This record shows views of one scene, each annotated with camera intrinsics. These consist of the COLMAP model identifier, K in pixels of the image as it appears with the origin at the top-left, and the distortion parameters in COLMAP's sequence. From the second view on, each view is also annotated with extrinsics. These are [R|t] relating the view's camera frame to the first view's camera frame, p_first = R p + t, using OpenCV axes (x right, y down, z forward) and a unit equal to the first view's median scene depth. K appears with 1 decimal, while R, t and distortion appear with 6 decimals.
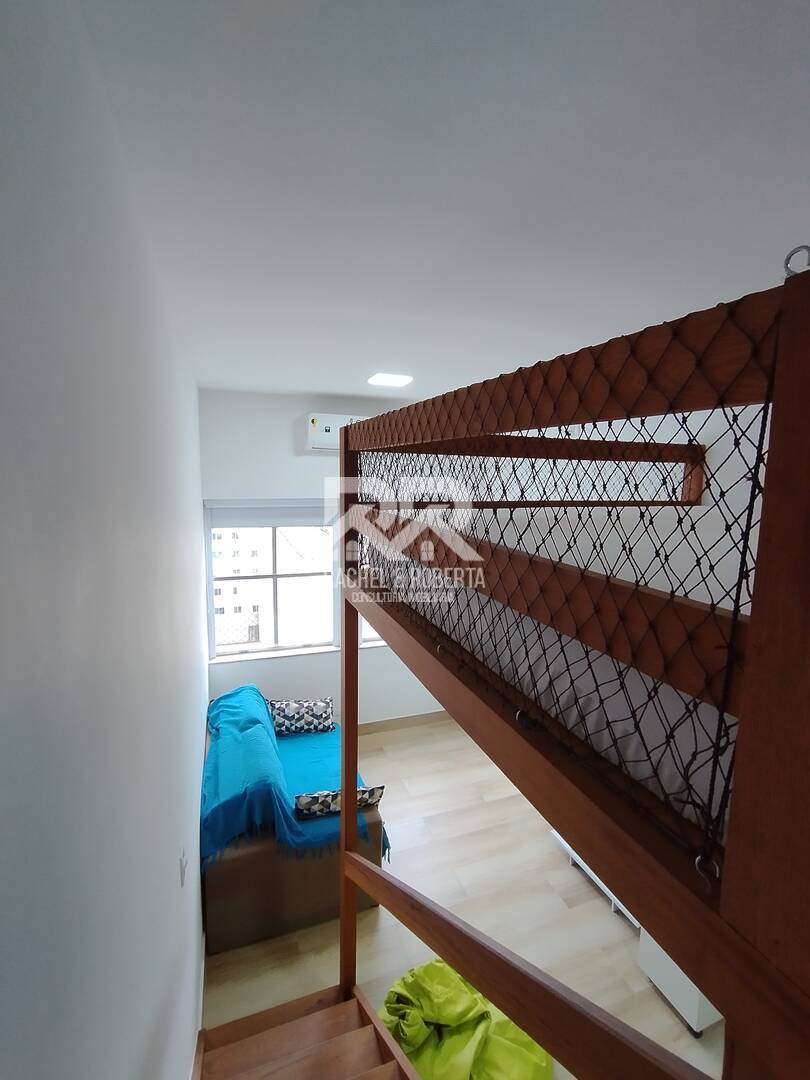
lens RADIAL K [[498.0, 0, 405.0], [0, 498.0, 538.5], [0, 0, 1]] dist [-0.008484, 0.008657]
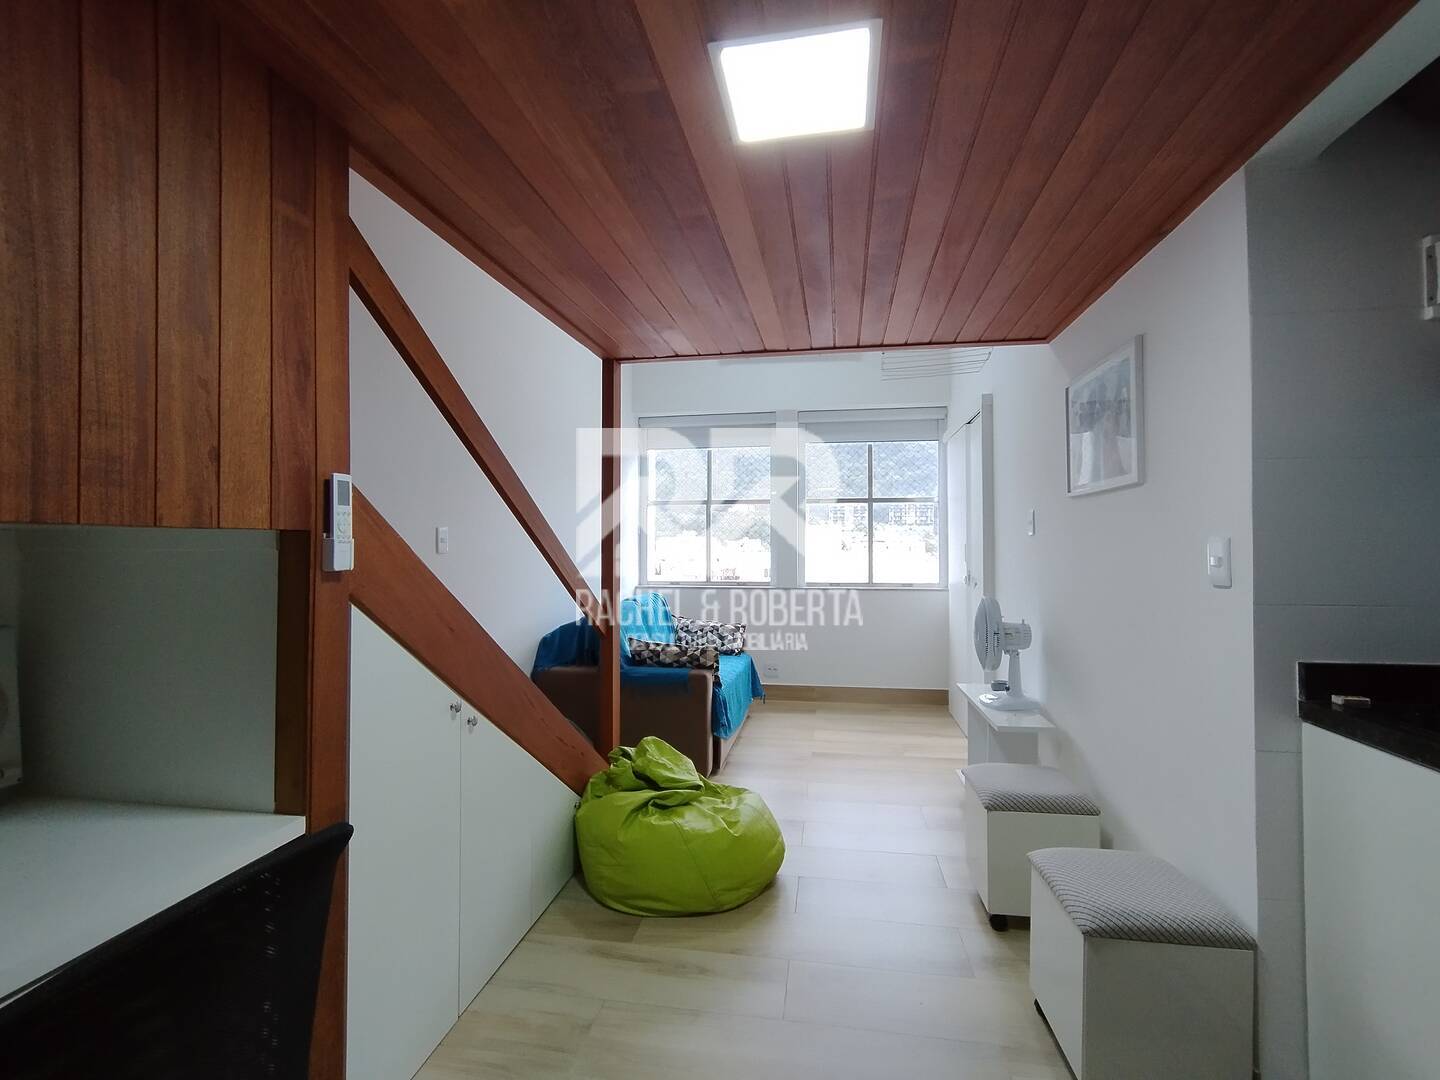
lens RADIAL K [[664.0, 0, 722.1], [0, 664.0, 541.4], [0, 0, 1]] dist [-0.008484, 0.008657]
pose [[0.865597, -0.024669, -0.500132, 0.422183], [-0.051425, 0.989125, -0.137793, 0.355066], [0.498093, 0.144992, 0.854916, -0.033136]]
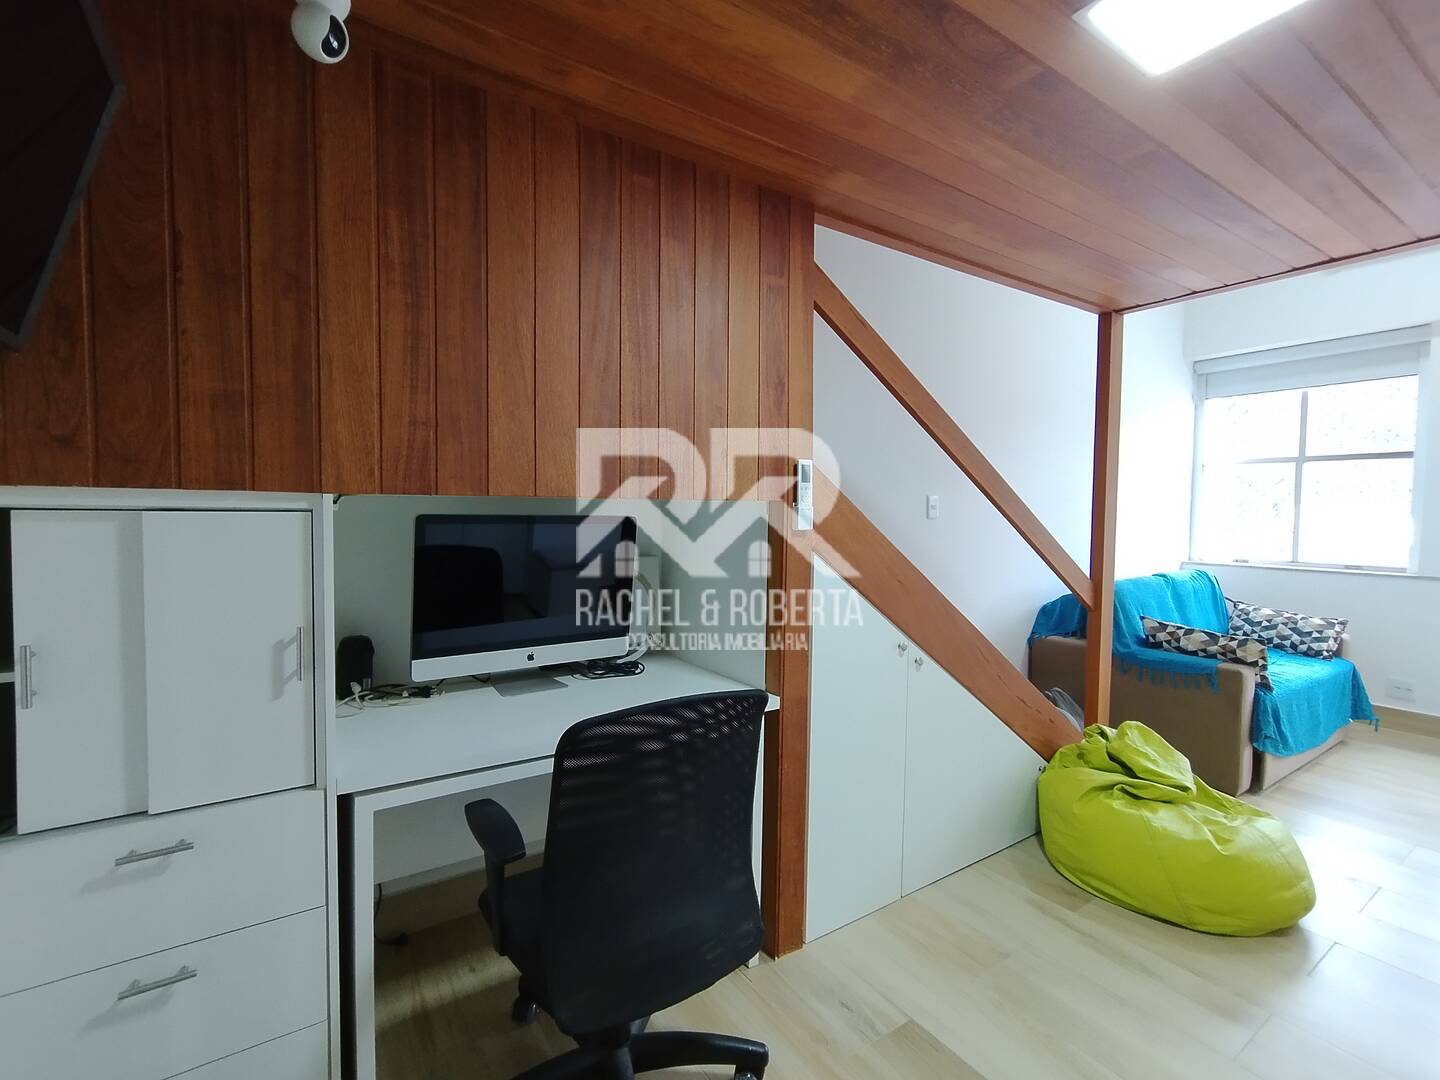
lens RADIAL K [[664.0, 0, 723.3], [0, 664.0, 538.3], [0, 0, 1]] dist [-0.008484, 0.008657]
pose [[0.241157, 0.023483, -0.970202, 0.522231], [-0.139276, 0.990196, -0.010652, 0.352376], [0.960440, 0.137694, 0.242063, -0.007952]]
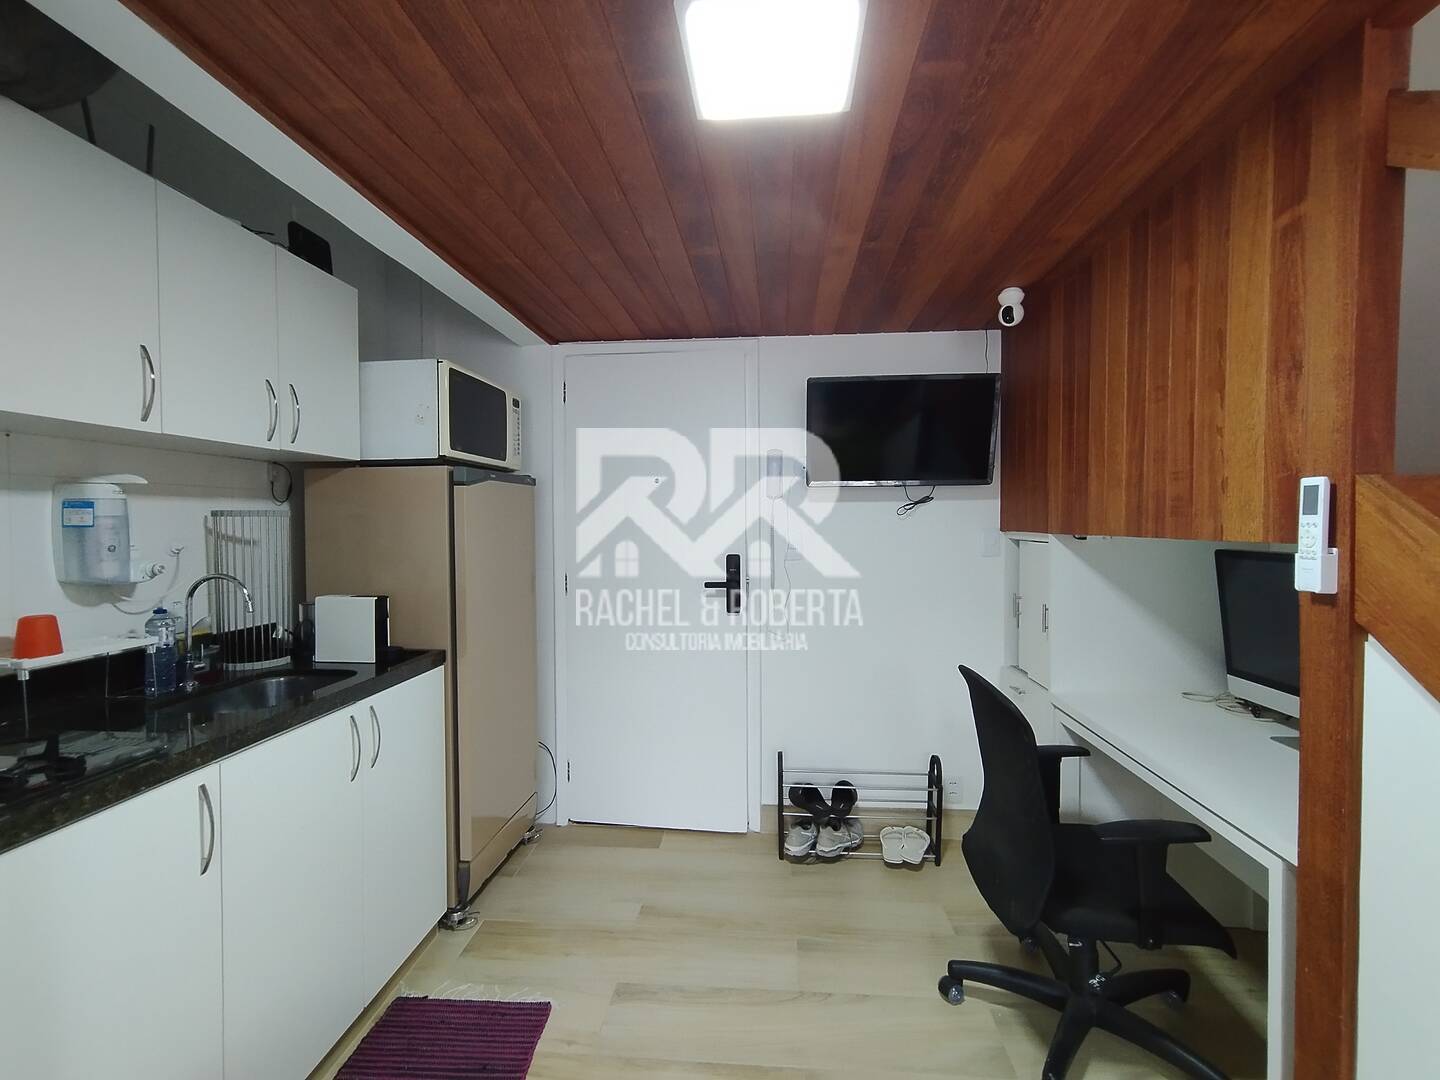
lens RADIAL K [[664.0, 0, 724.8], [0, 664.0, 542.3], [0, 0, 1]] dist [-0.008484, 0.008657]
pose [[-0.908318, -0.025223, 0.417519, 0.207962], [0.046650, 0.985844, 0.161045, 0.259600], [-0.415671, 0.165757, -0.894283, 0.489489]]
